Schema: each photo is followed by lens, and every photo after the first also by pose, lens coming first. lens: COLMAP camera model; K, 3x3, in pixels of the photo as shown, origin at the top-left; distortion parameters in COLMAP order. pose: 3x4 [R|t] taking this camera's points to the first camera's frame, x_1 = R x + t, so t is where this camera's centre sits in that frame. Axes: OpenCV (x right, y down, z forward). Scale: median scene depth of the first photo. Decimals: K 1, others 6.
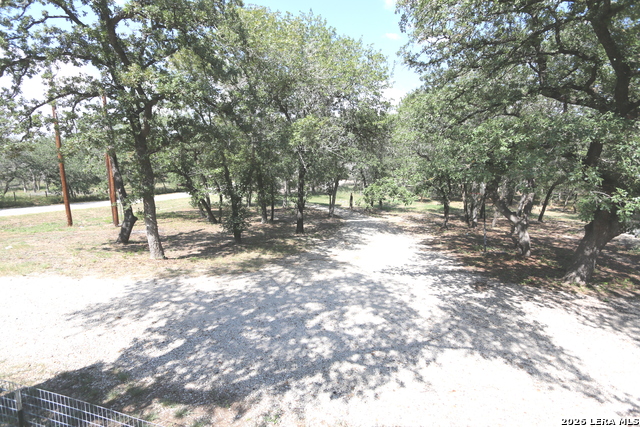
lens RADIAL K [[292.6, 0, 316.9], [0, 292.6, 216.7], [0, 0, 1]] dist [-0.018302, 0.000628]
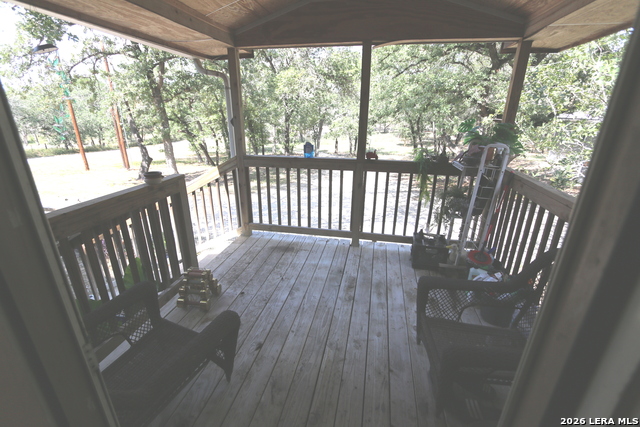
lens RADIAL K [[292.6, 0, 316.9], [0, 292.6, 216.7], [0, 0, 1]] dist [-0.018302, 0.000628]
pose [[0.999148, -0.030826, 0.027454, 0.021805], [0.025763, 0.985322, 0.168753, 0.046400], [-0.032253, -0.167902, 0.985276, -0.216563]]
